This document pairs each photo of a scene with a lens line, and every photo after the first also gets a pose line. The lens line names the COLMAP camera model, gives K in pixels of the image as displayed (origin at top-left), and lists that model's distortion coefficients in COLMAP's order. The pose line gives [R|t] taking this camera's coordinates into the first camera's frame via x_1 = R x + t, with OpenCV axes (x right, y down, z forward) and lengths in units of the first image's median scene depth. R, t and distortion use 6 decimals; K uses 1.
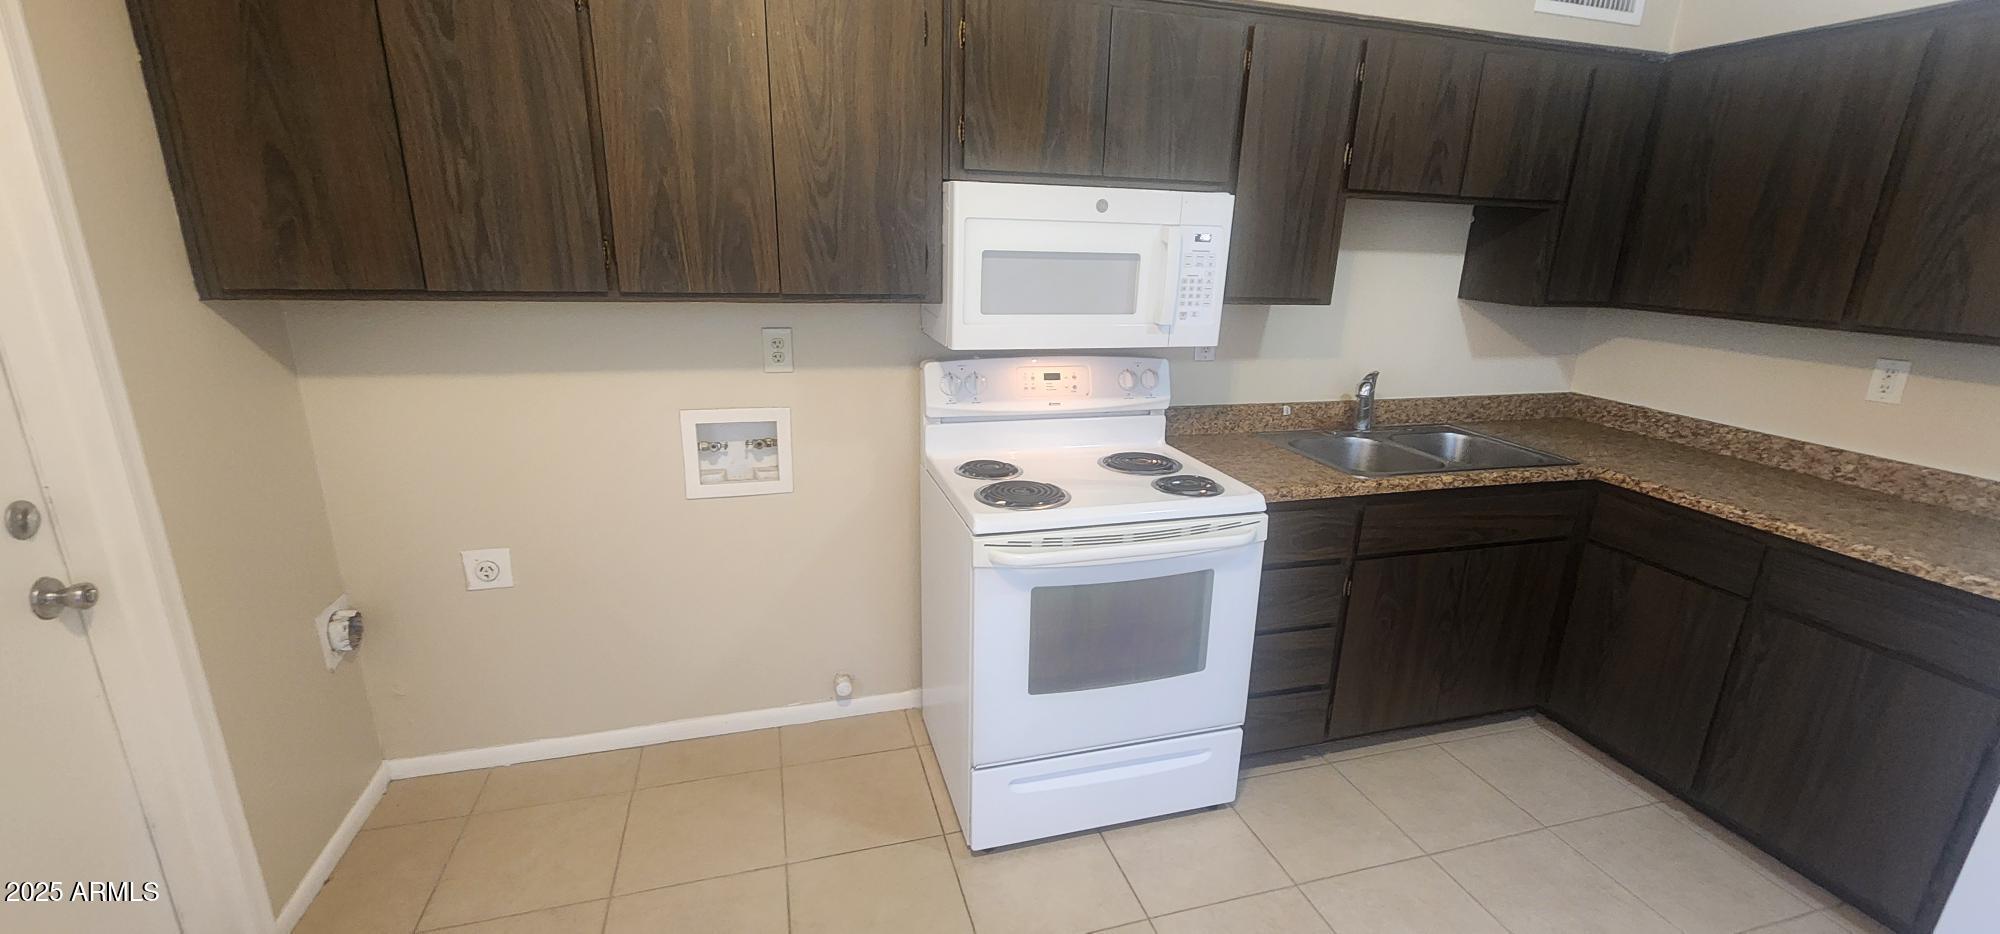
lens RADIAL K [[824.1, 0, 1015.2], [0, 824.1, 473.7], [0, 0, 1]] dist [-0.000026, -0.000157]
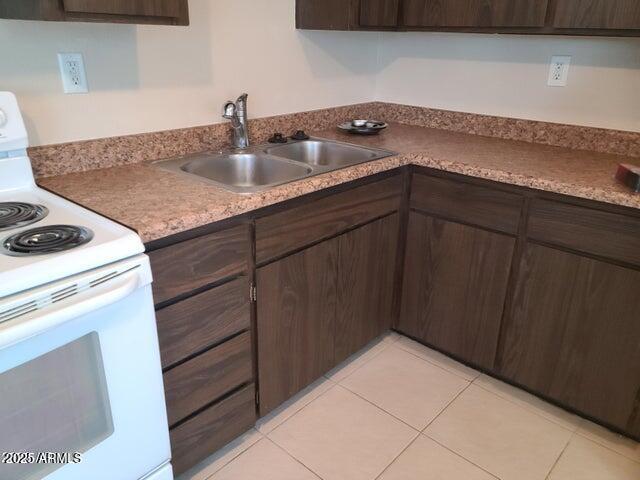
lens RADIAL K [[506.4, 0, 320.0], [0, 506.4, 240.0], [0, 0, 1]] dist [0.075945, -0.006585]
pose [[0.855139, -0.208088, 0.474802, 0.174624], [0.150009, 0.976044, 0.157592, -0.025969], [-0.496221, -0.063539, 0.865868, 0.377614]]
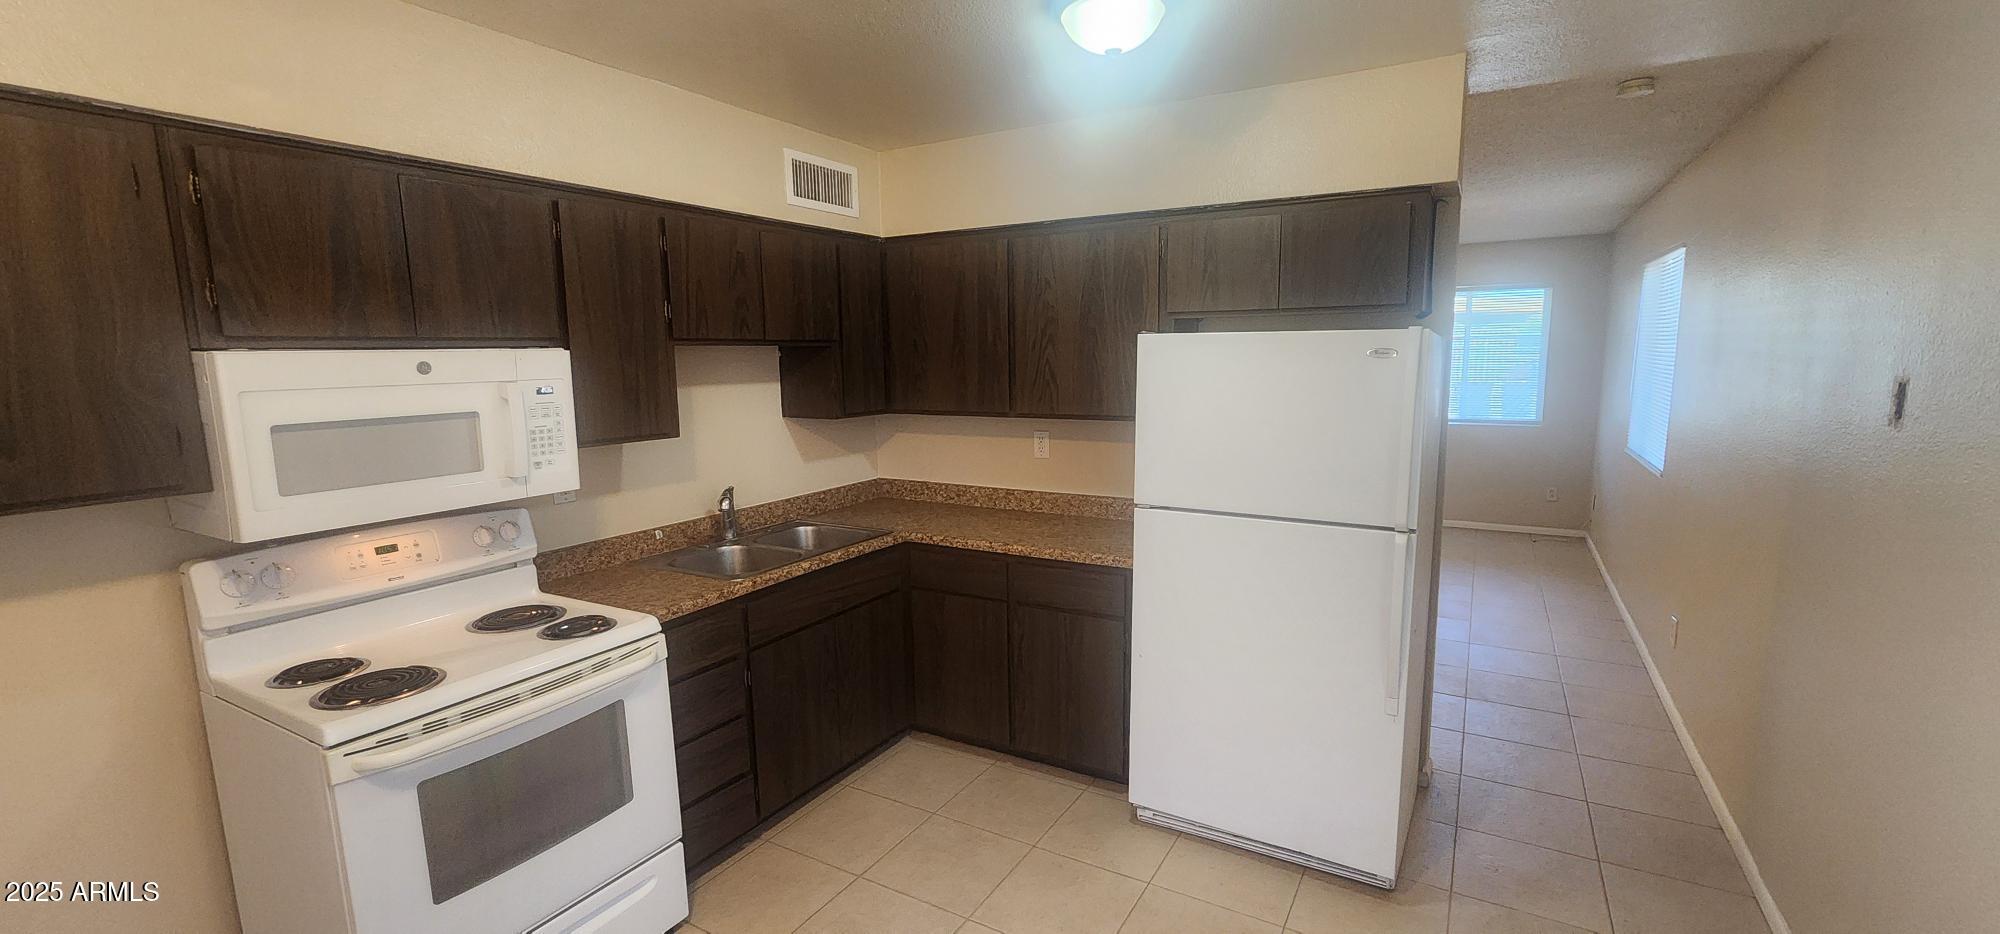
lens RADIAL K [[824.1, 0, 1015.2], [0, 824.1, 473.7], [0, 0, 1]] dist [-0.000026, -0.000157]
pose [[0.725920, -0.142131, 0.672933, -0.052912], [0.229280, 0.972456, -0.041940, -0.003223], [-0.648437, 0.184736, 0.738513, -0.128031]]
